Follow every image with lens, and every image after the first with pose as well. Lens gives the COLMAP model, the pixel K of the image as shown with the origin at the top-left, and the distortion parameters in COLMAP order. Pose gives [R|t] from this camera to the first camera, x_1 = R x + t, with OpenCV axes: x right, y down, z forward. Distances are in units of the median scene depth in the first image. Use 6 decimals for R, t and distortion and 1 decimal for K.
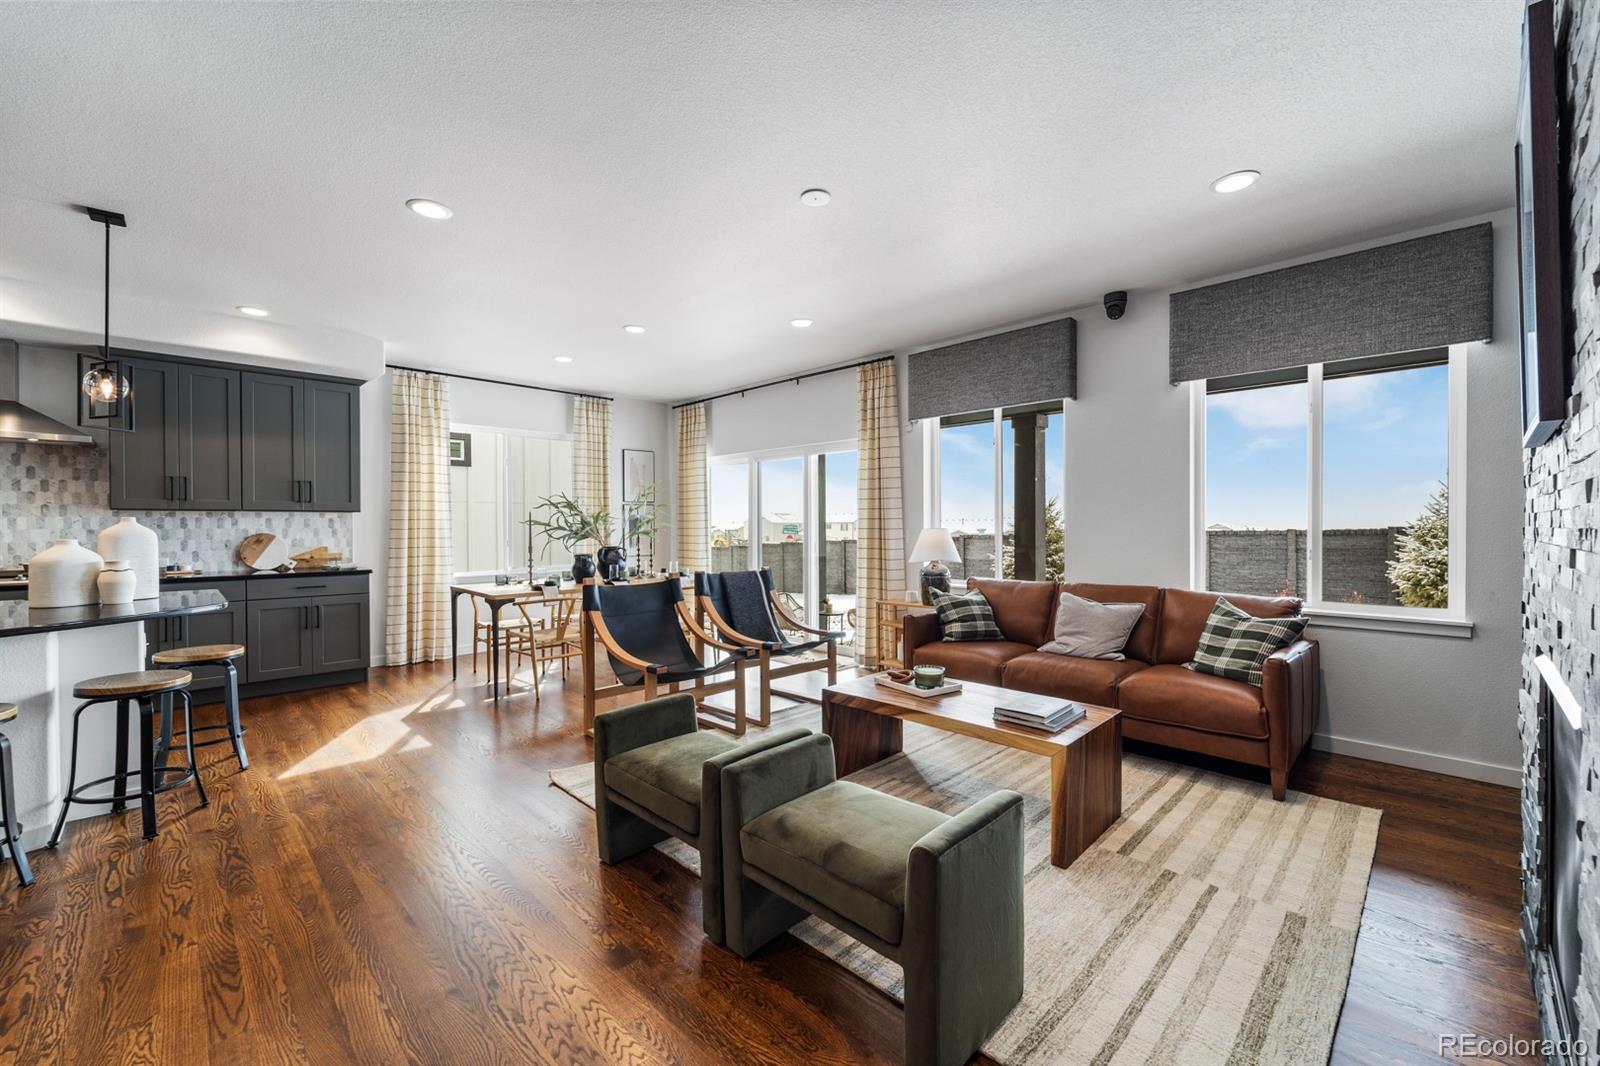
lens RADIAL K [[651.2, 0, 798.9], [0, 651.2, 527.5], [0, 0, 1]] dist [0.000078, -0.000290]
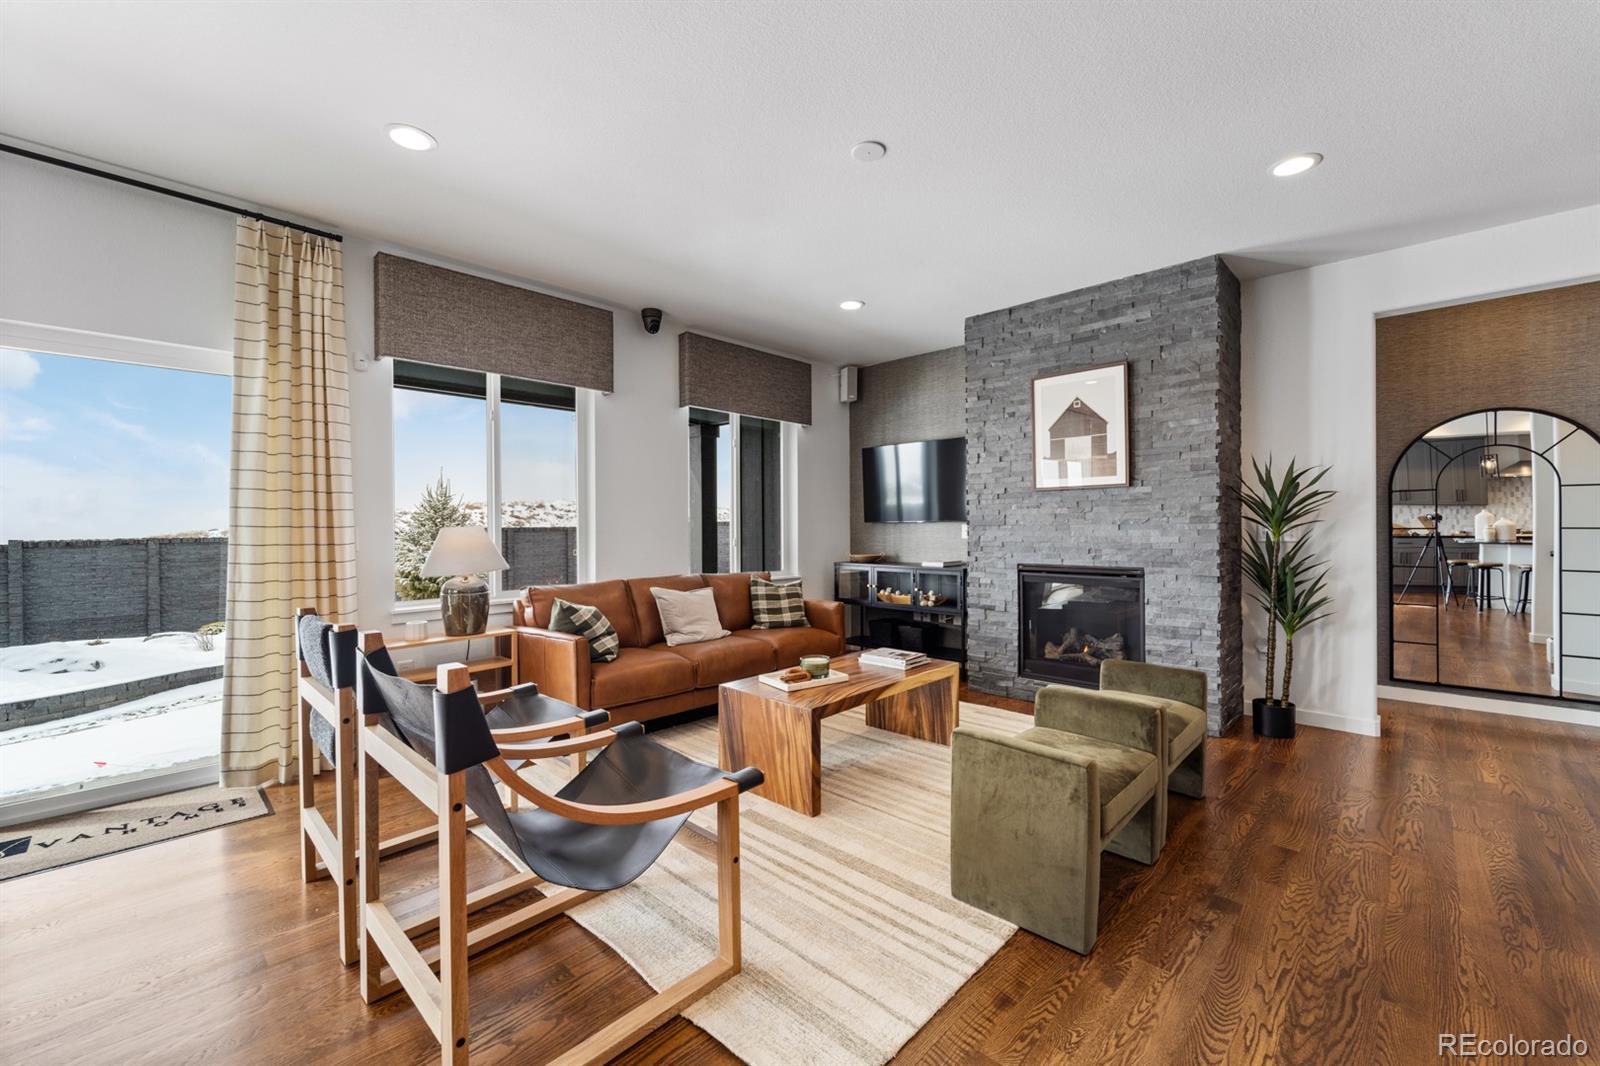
lens RADIAL K [[651.2, 0, 802.6], [0, 651.2, 527.5], [0, 0, 1]] dist [0.000078, -0.000290]
pose [[-0.025415, 0.004672, 0.999666, -0.451803], [0.011139, 0.999928, -0.004390, 0.009812], [-0.999615, 0.011024, -0.025466, 0.579425]]
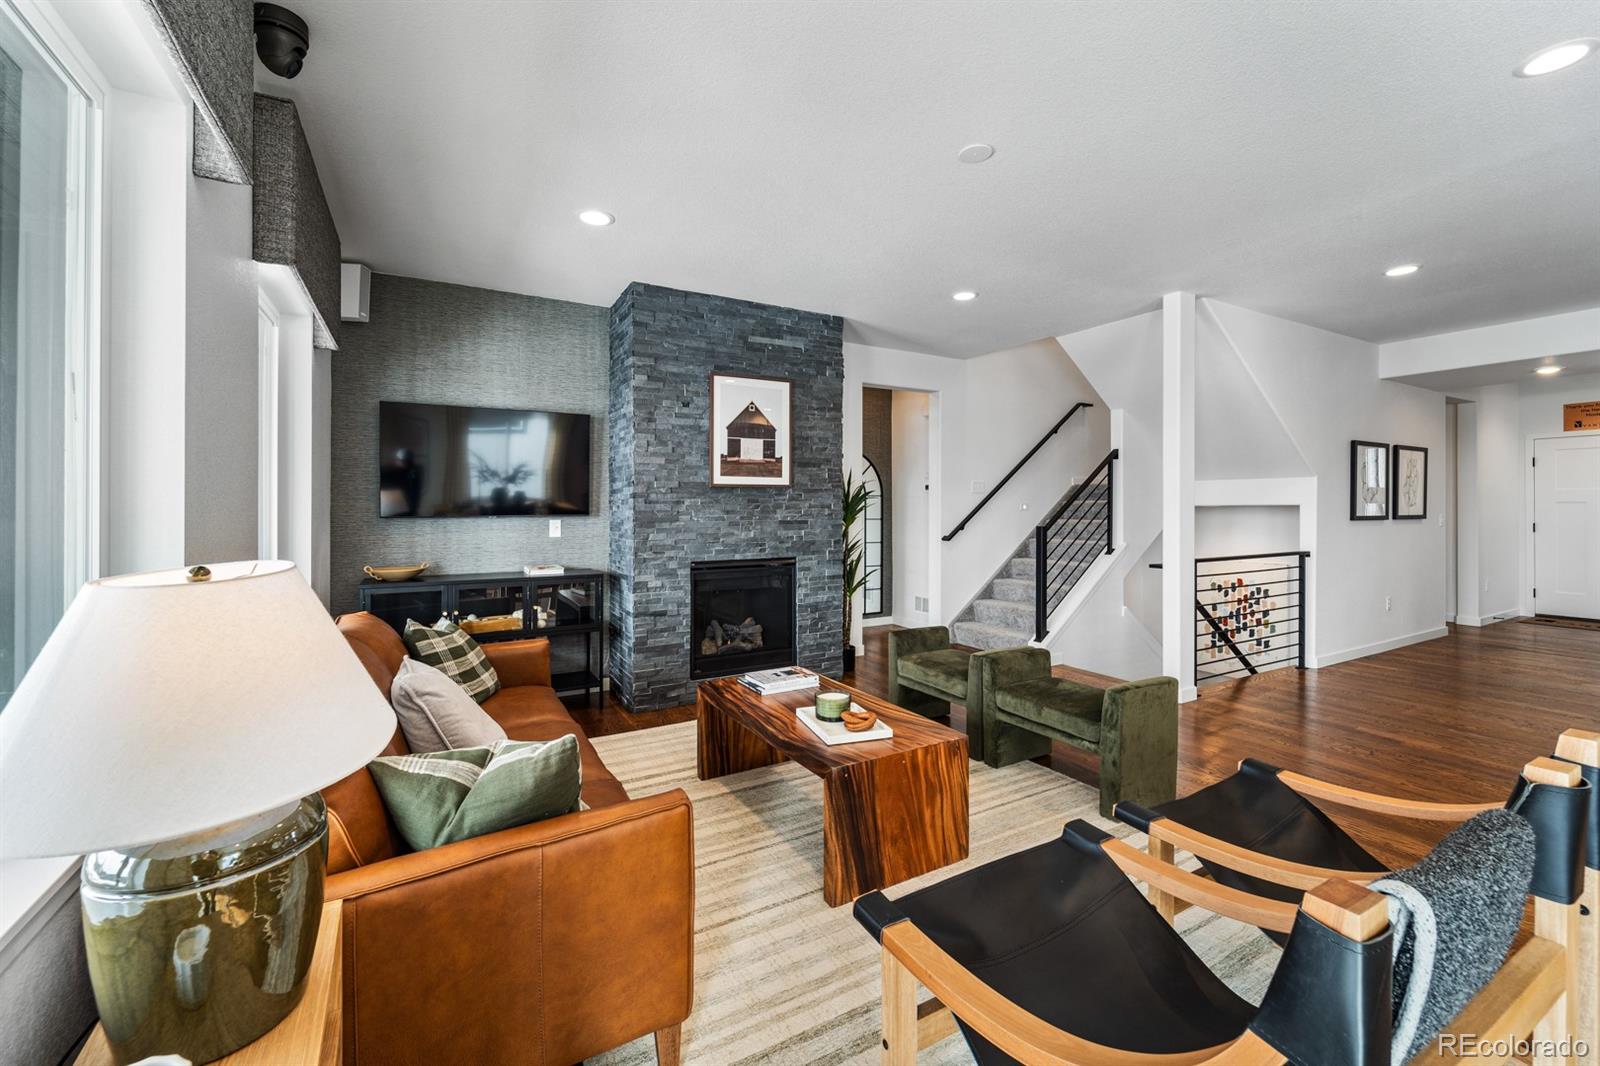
lens RADIAL K [[651.2, 0, 810.0], [0, 651.2, 507.4], [0, 0, 1]] dist [0.000078, -0.000290]
pose [[-0.967367, 0.007942, 0.253257, 0.012375], [0.008428, 0.999964, 0.000834, -0.009595], [-0.253241, 0.002942, -0.967399, 0.996744]]
